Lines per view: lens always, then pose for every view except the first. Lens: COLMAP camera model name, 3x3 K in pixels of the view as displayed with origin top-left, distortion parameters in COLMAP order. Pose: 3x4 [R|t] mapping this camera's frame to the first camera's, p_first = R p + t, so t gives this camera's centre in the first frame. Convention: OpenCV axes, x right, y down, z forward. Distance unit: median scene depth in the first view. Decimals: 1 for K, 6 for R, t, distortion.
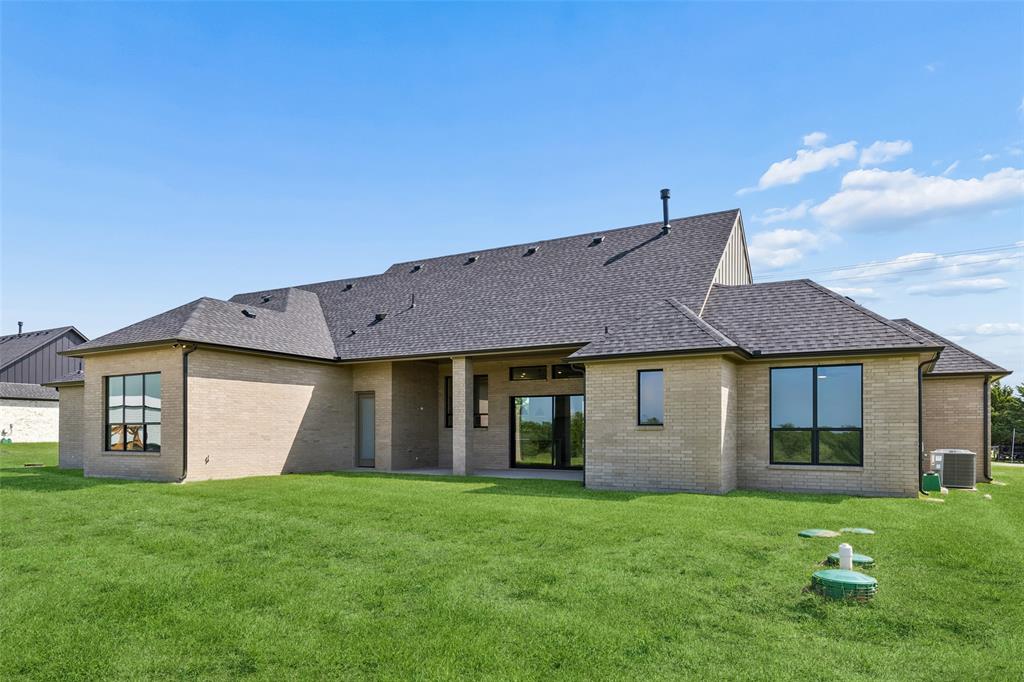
lens RADIAL K [[673.7, 0, 512.0], [0, 673.7, 341.0], [0, 0, 1]] dist [0.000844, 0.000748]
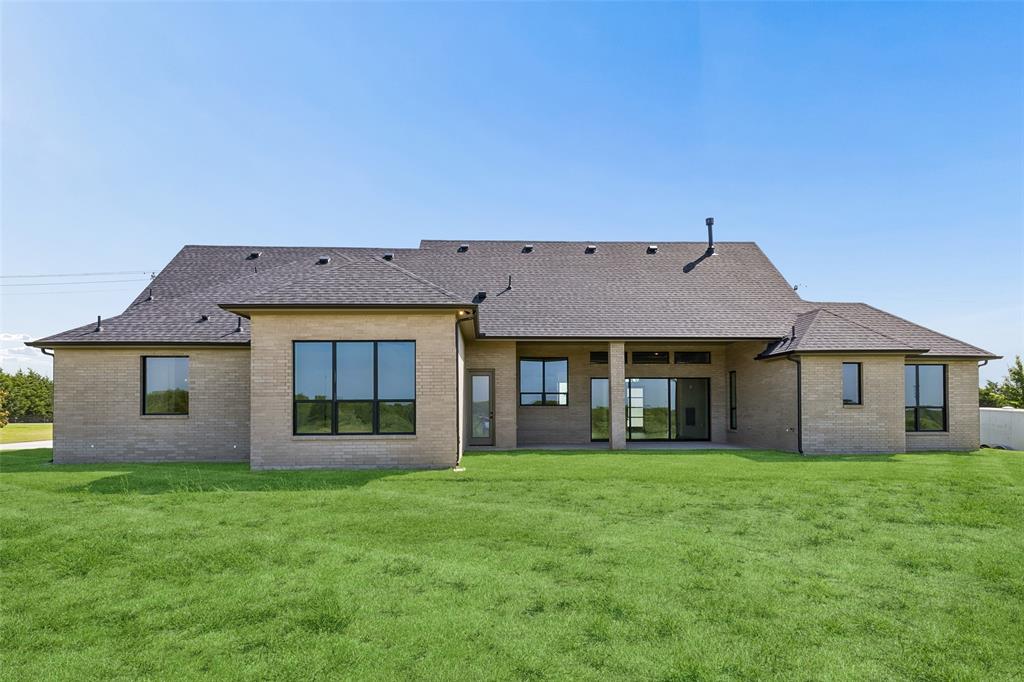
lens RADIAL K [[590.9, 0, 512.0], [0, 590.9, 341.0], [0, 0, 1]] dist [0.003747, 0.000621]
pose [[0.851554, 0.057684, 0.521084, -0.729240], [-0.068091, 0.997679, 0.000832, 0.034109], [-0.519827, -0.036189, 0.853505, 0.270543]]
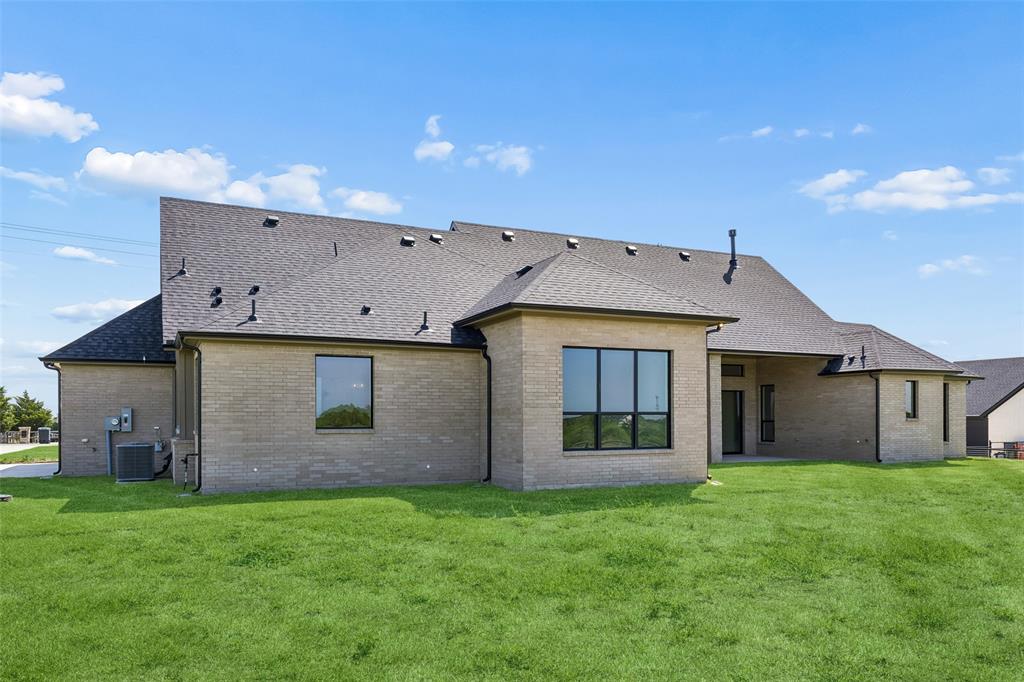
lens RADIAL K [[741.1, 0, 512.0], [0, 741.1, 341.0], [0, 0, 1]] dist [-0.010844, 0.000698]
pose [[0.584147, 0.086116, 0.807067, -1.234388], [-0.108256, 0.993738, -0.027679, 0.072543], [-0.804396, -0.071201, 0.589811, 0.567354]]
